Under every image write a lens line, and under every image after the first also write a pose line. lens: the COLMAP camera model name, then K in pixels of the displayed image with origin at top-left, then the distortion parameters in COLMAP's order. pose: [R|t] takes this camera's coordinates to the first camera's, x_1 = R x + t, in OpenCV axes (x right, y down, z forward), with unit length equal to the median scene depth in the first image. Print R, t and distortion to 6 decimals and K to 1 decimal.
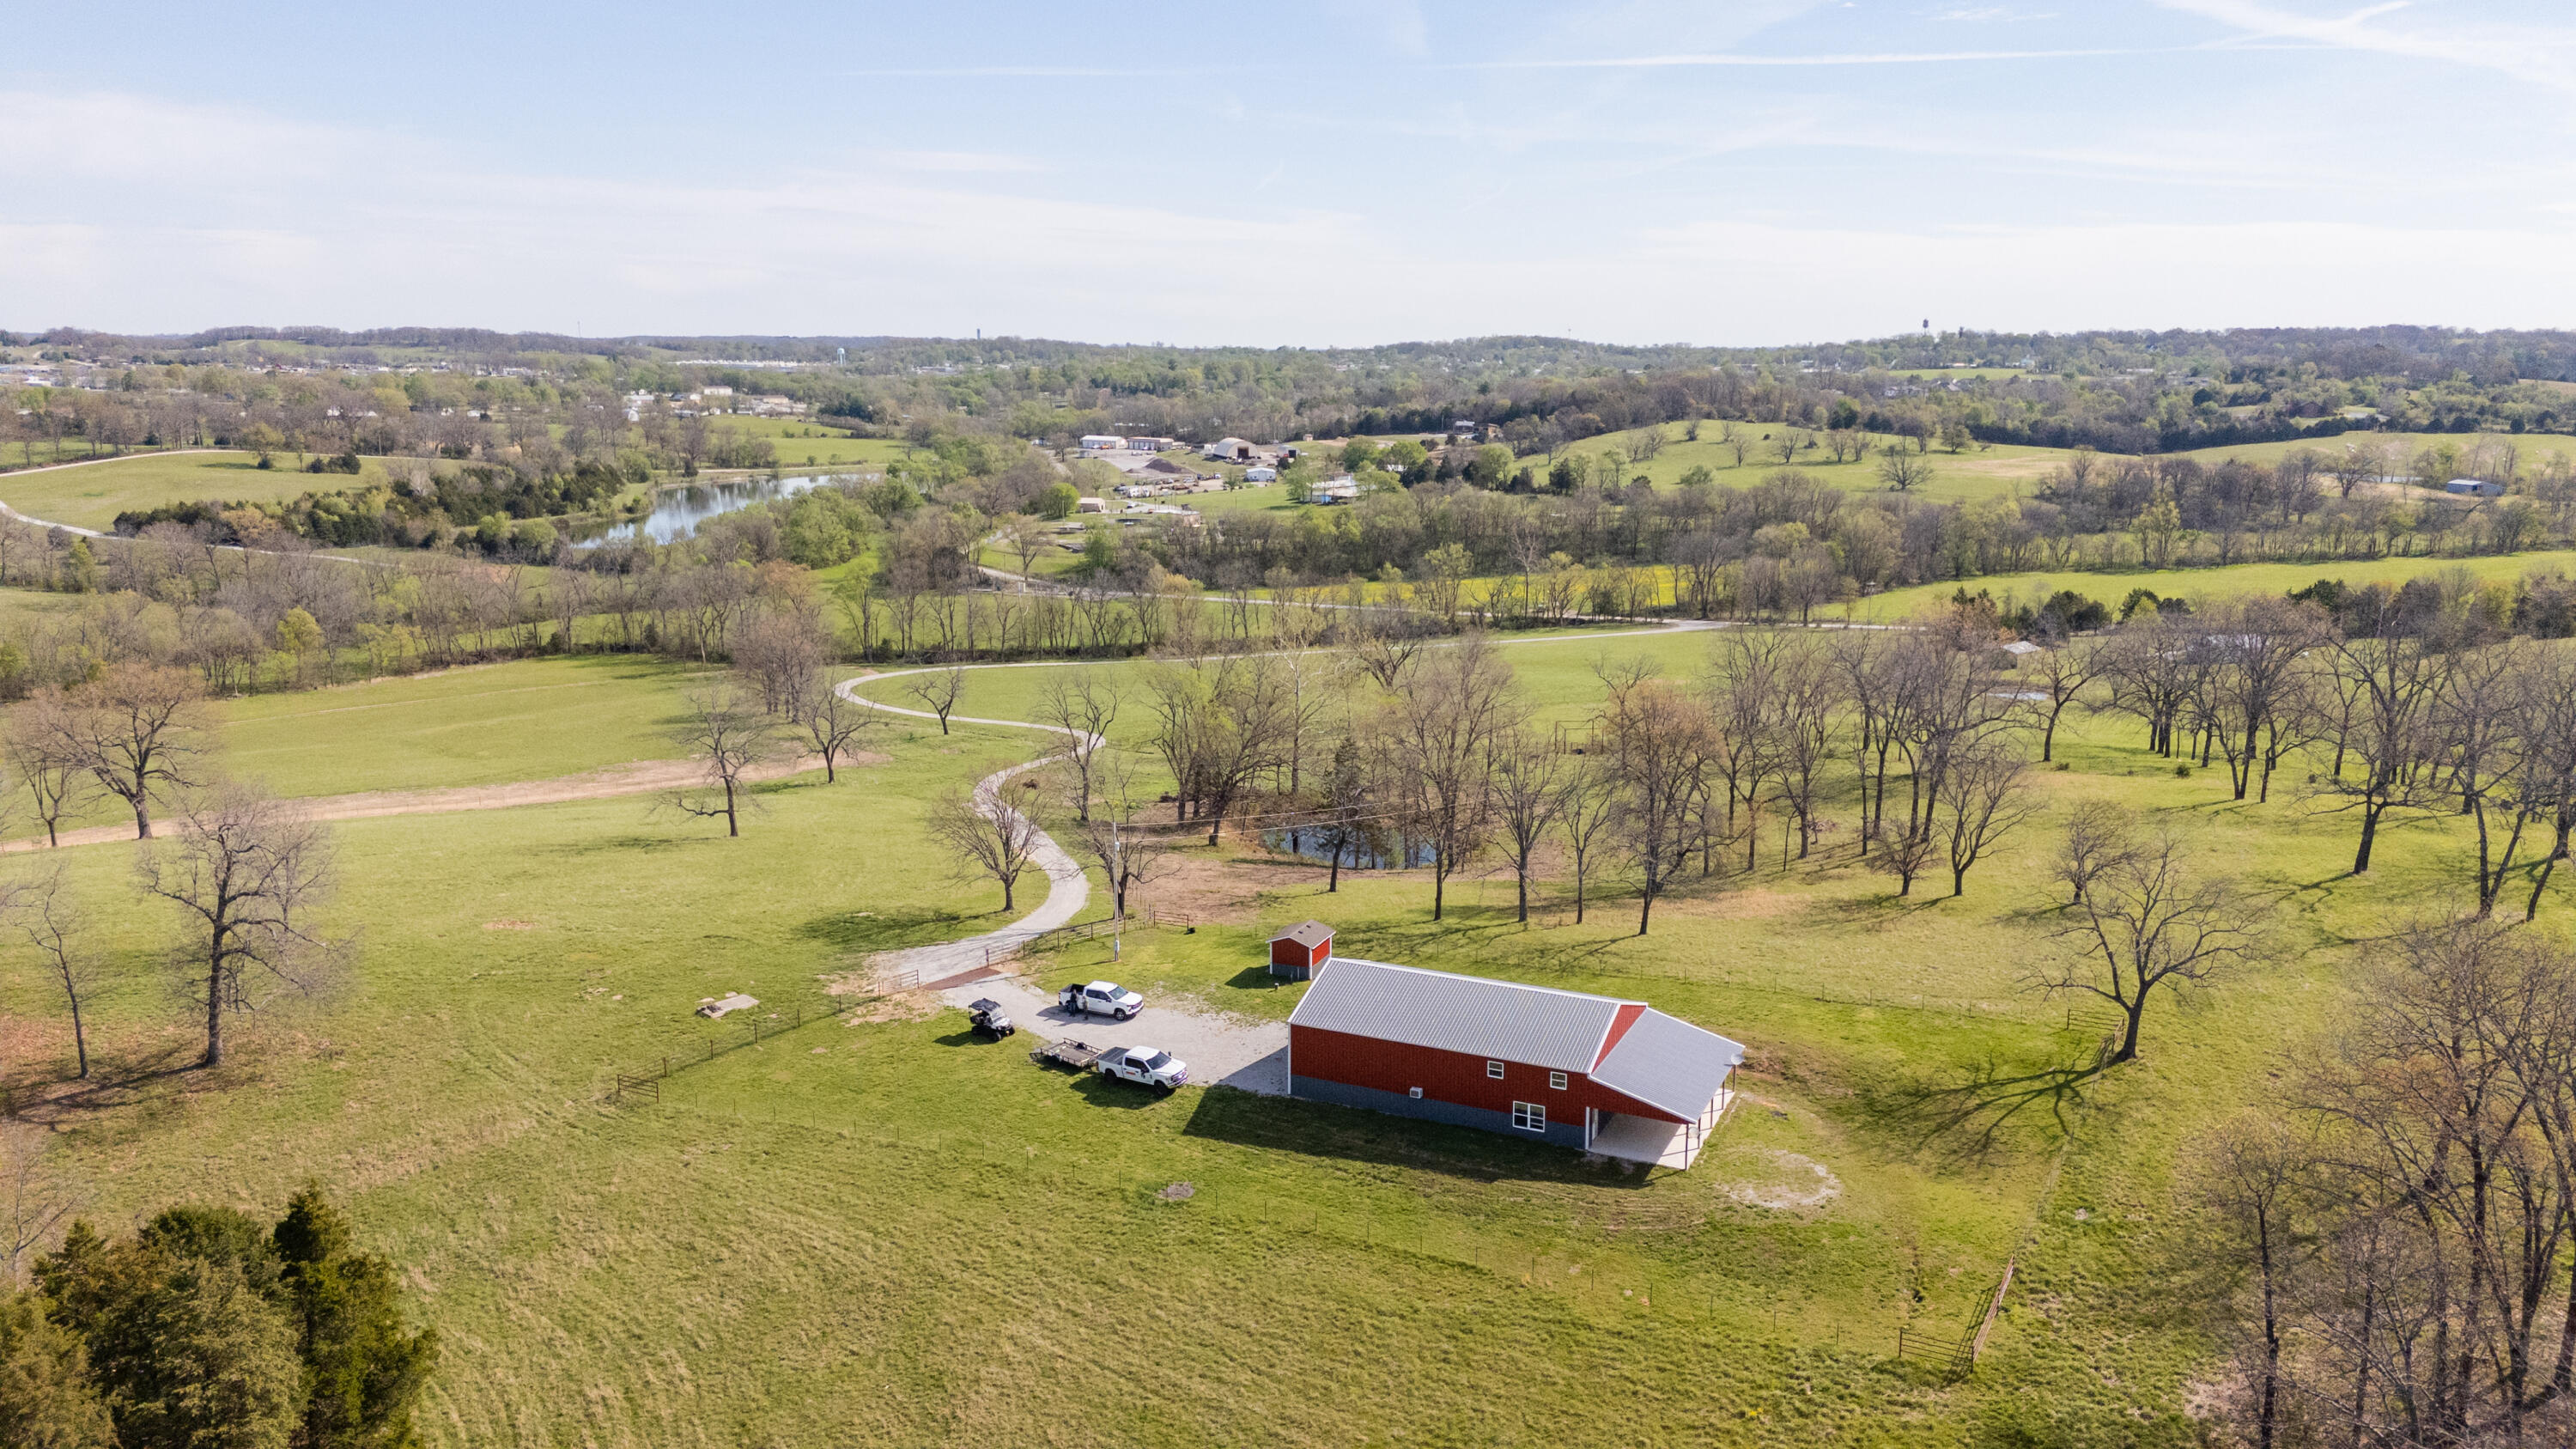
lens RADIAL K [[1885.7, 0, 1303.0], [0, 1885.7, 741.6], [0, 0, 1]] dist [0.073717, -0.065406]
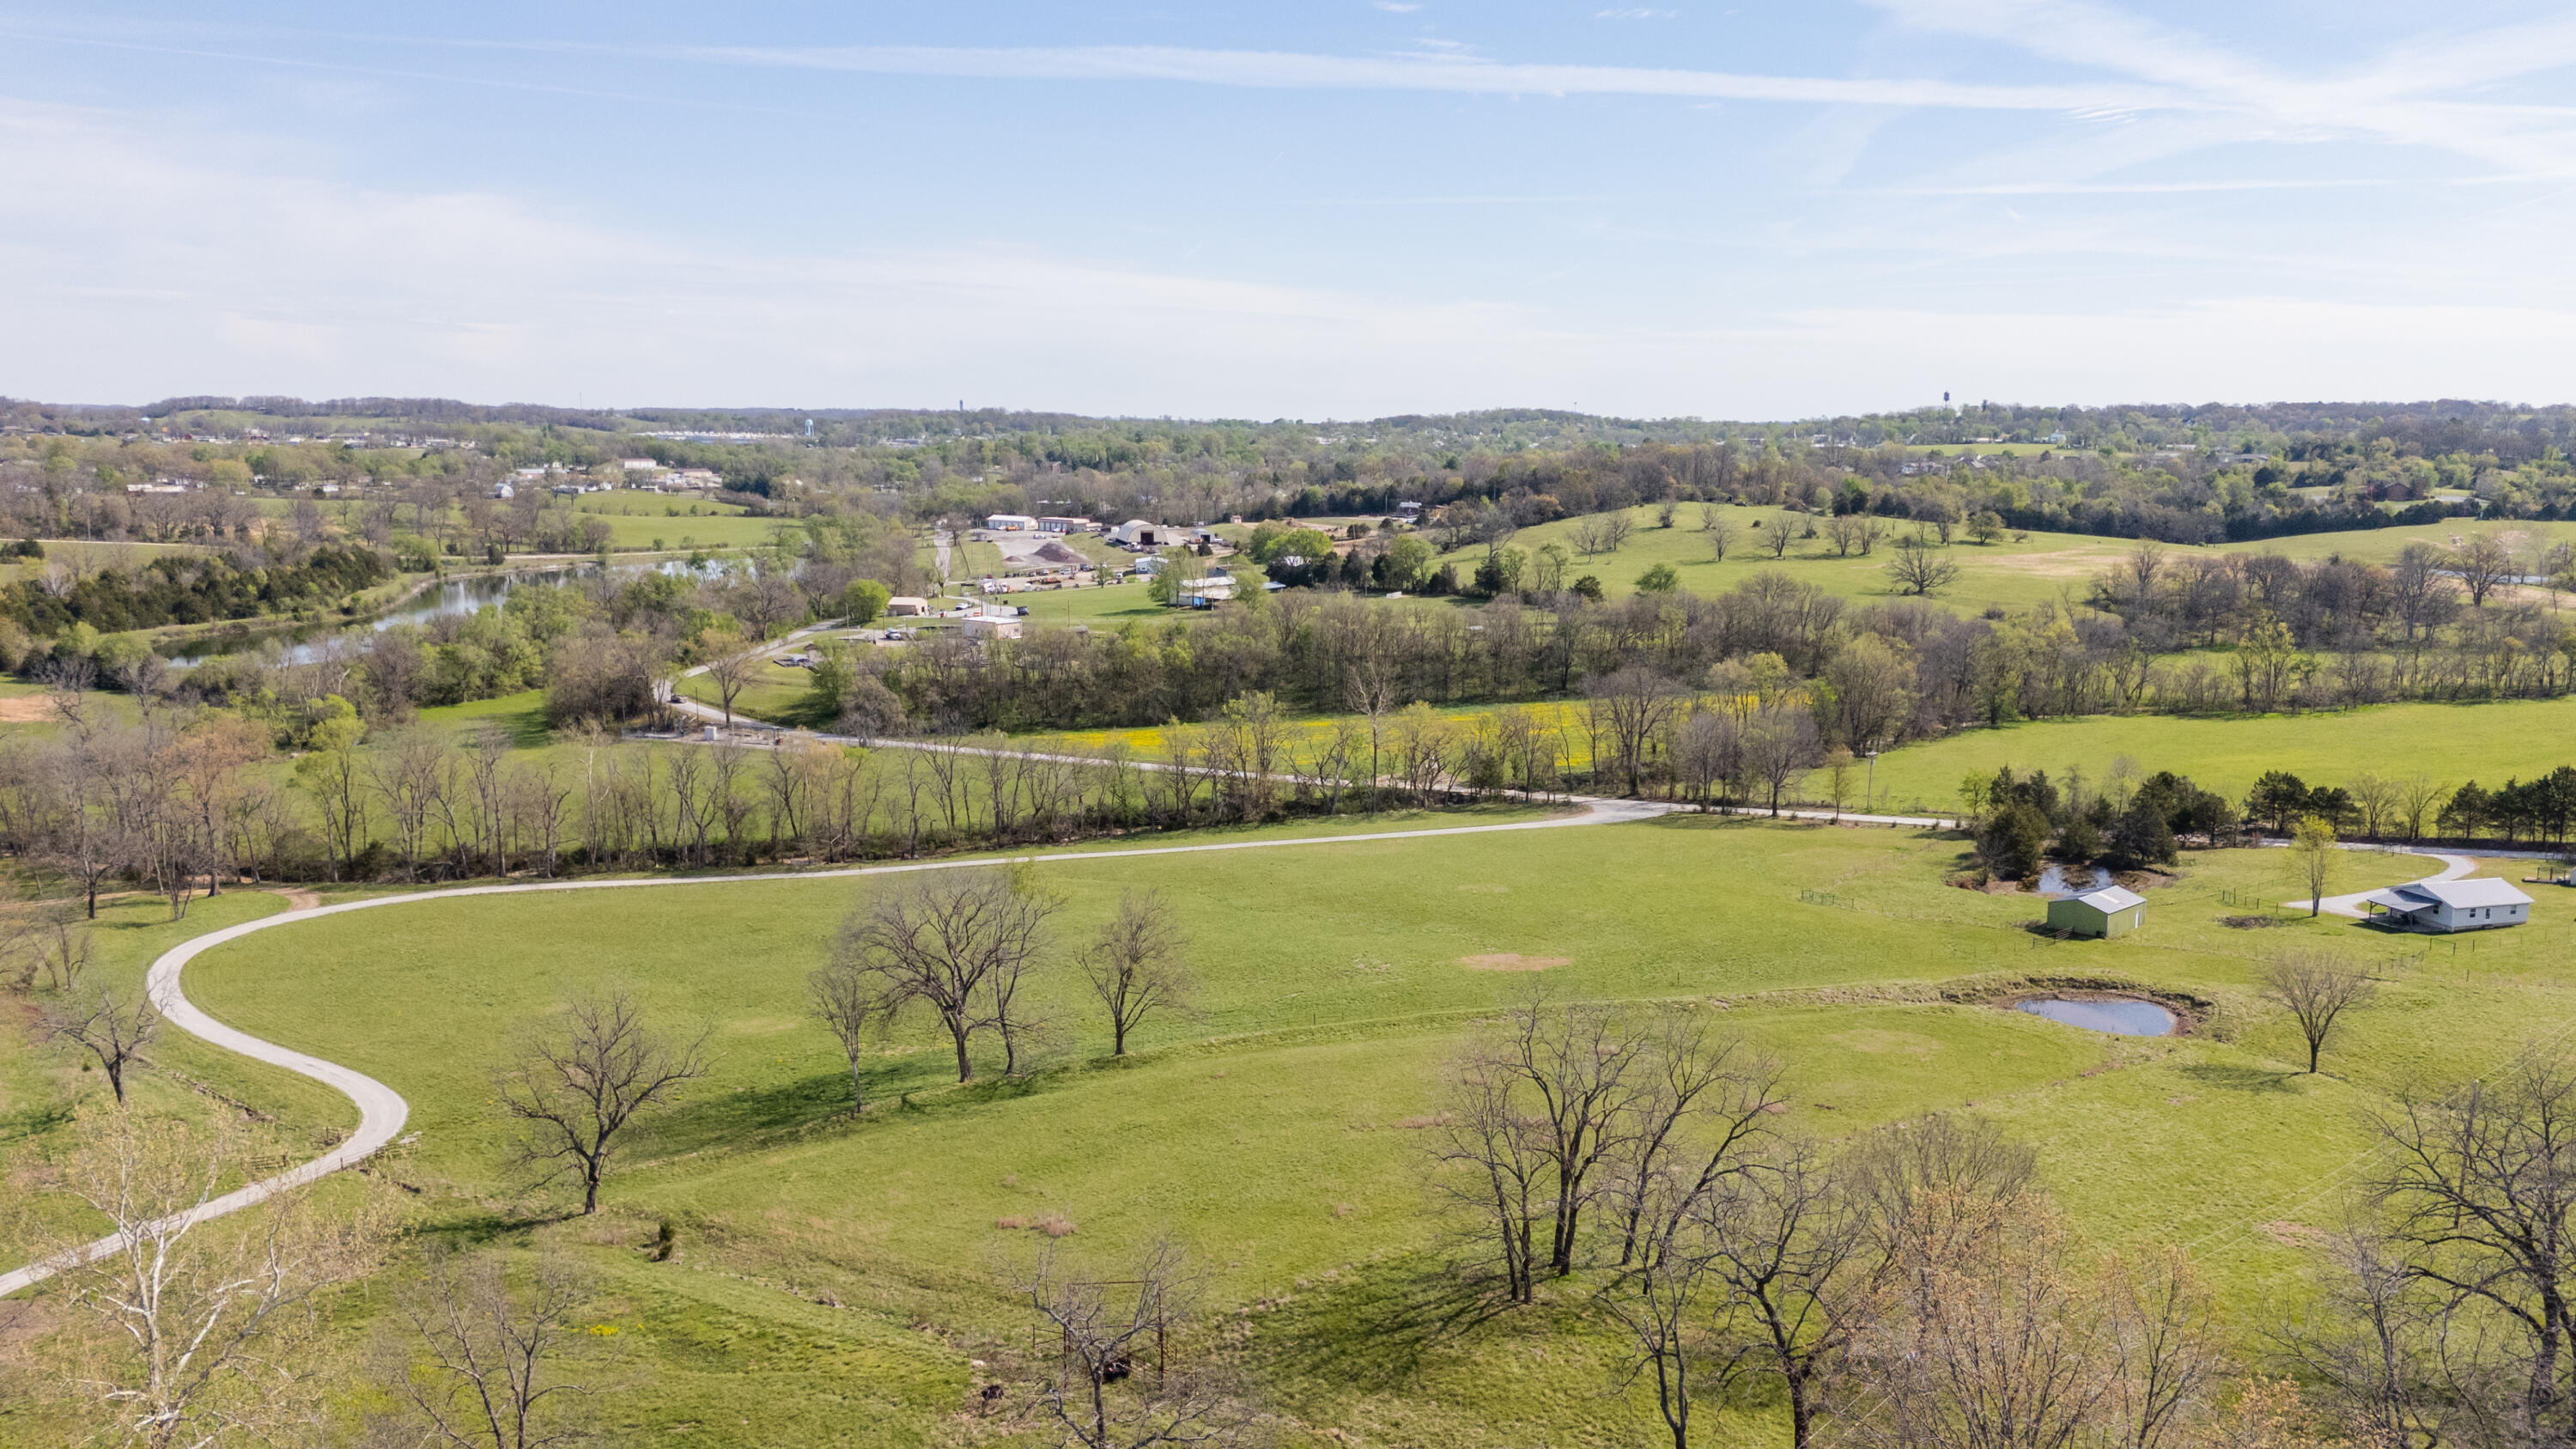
lens RADIAL K [[1885.7, 0, 1301.7], [0, 1885.7, 727.7], [0, 0, 1]] dist [0.073717, -0.065406]
pose [[0.999908, 0.004589, -0.012750, 0.053761], [-0.005153, 0.998994, -0.044558, -0.031747], [0.012532, 0.044619, 0.998925, 0.163857]]
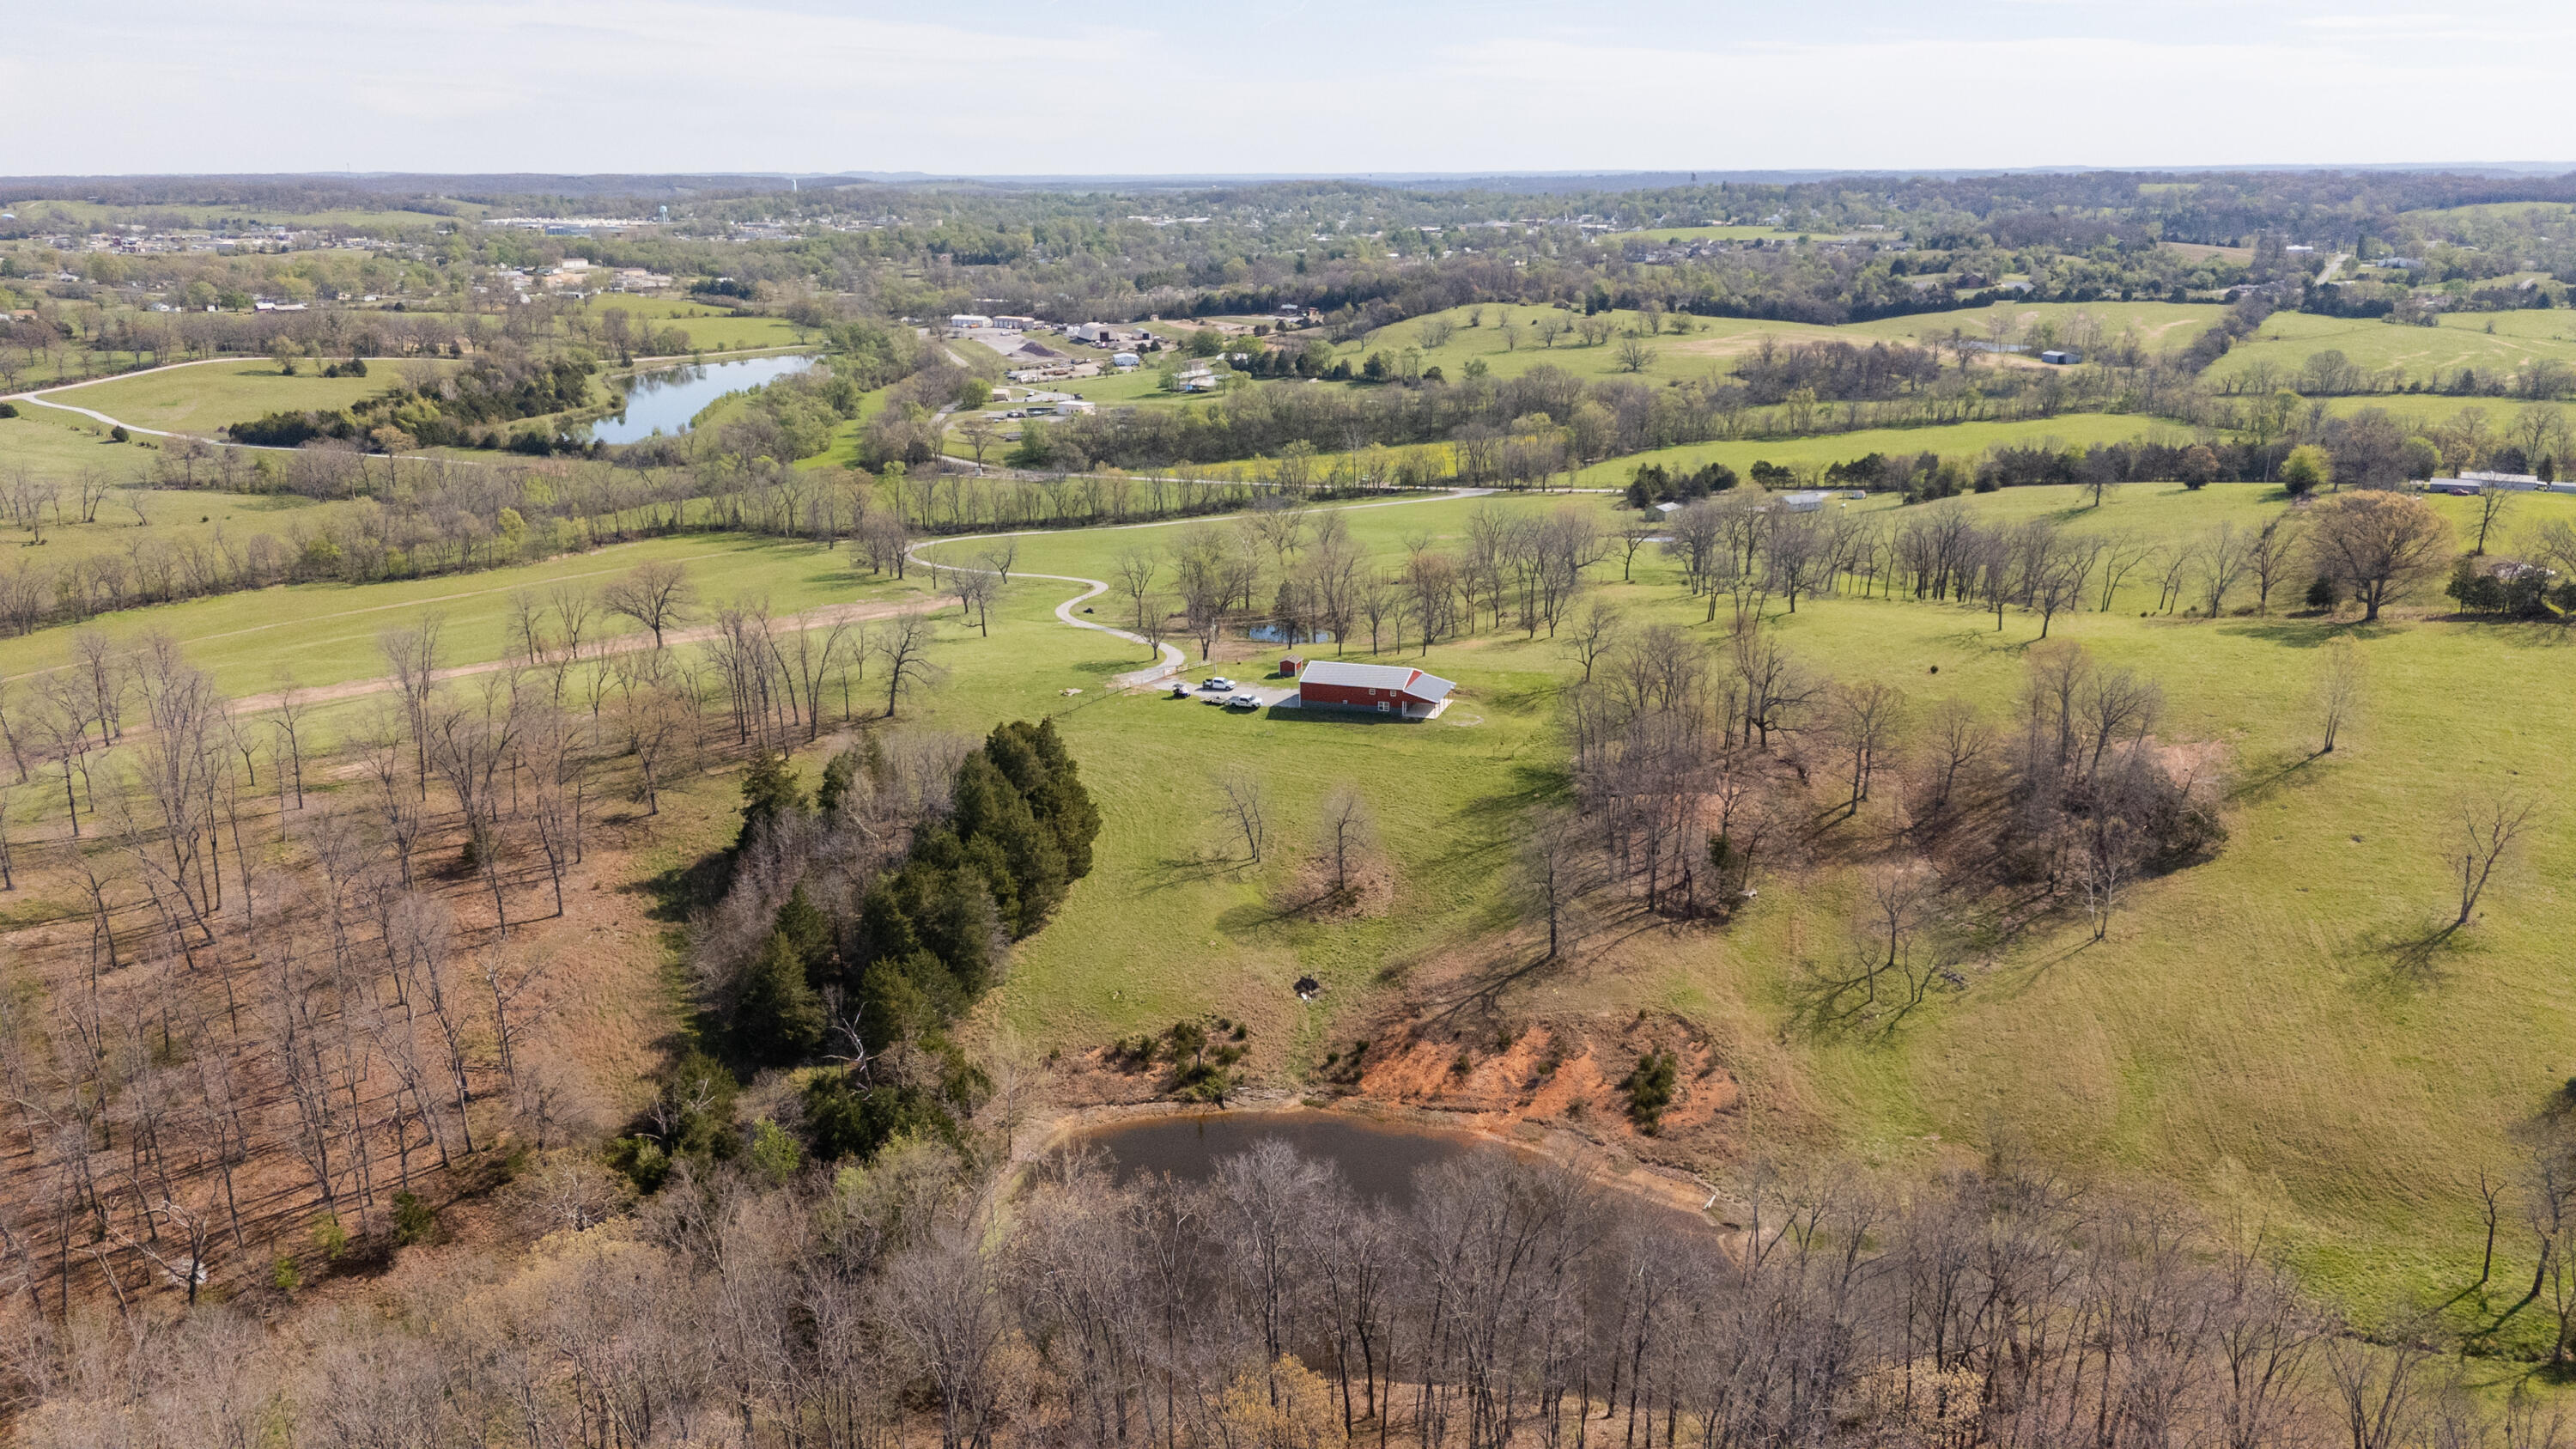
lens RADIAL K [[1885.7, 0, 1300.1], [0, 1885.7, 751.3], [0, 0, 1]] dist [0.073717, -0.065406]
pose [[0.994721, -0.039251, 0.094811, -0.034820], [0.030396, 0.995193, 0.093100, -0.001435], [-0.098010, -0.089727, 0.991132, -0.227582]]
